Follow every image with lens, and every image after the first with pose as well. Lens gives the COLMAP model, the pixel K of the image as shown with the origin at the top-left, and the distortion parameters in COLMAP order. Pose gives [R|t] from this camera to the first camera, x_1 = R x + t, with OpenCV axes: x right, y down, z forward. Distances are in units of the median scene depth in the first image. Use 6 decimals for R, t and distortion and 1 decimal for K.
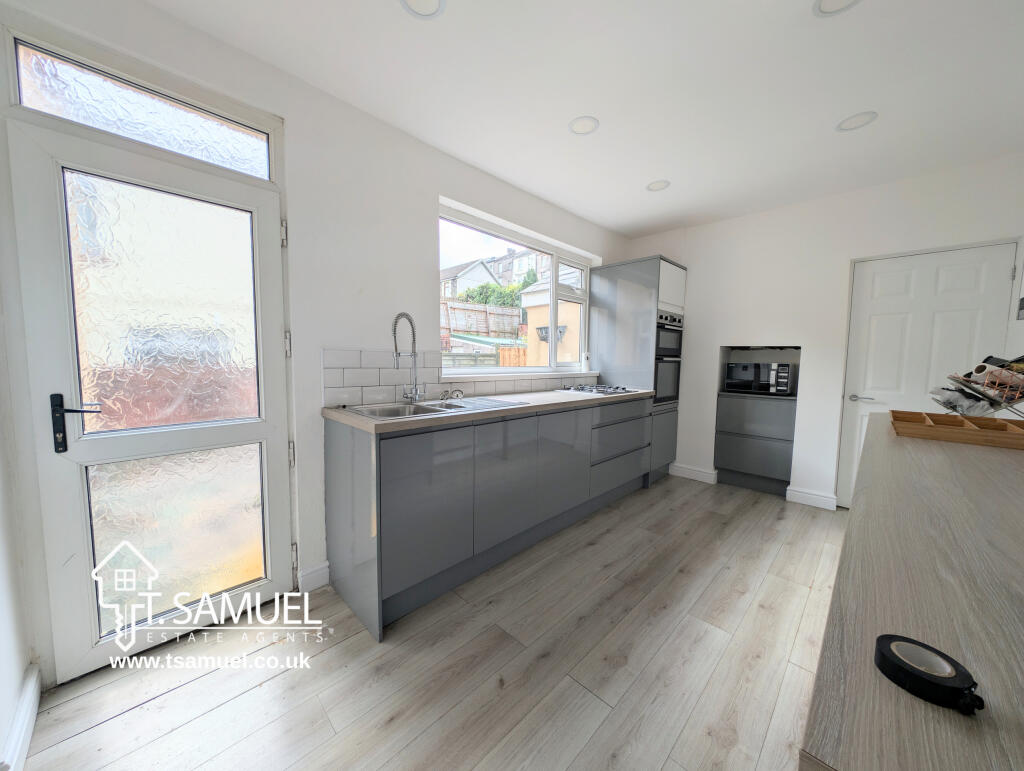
lens RADIAL K [[363.5, 0, 511.4], [0, 363.5, 382.3], [0, 0, 1]] dist [0.007629, -0.005519]
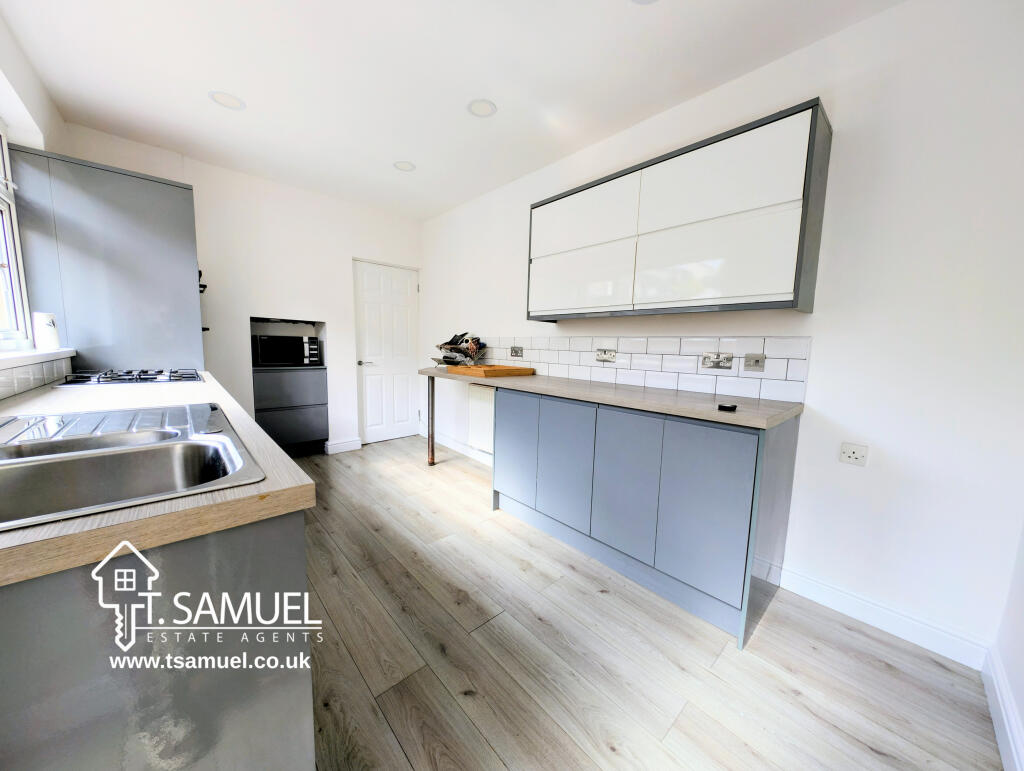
lens RADIAL K [[363.5, 0, 511.4], [0, 363.5, 382.3], [0, 0, 1]] dist [0.007629, -0.005519]
pose [[0.051172, -0.117192, 0.991790, -0.466708], [0.044023, 0.992391, 0.114991, -0.019914], [-0.997719, 0.037777, 0.055941, 0.461945]]
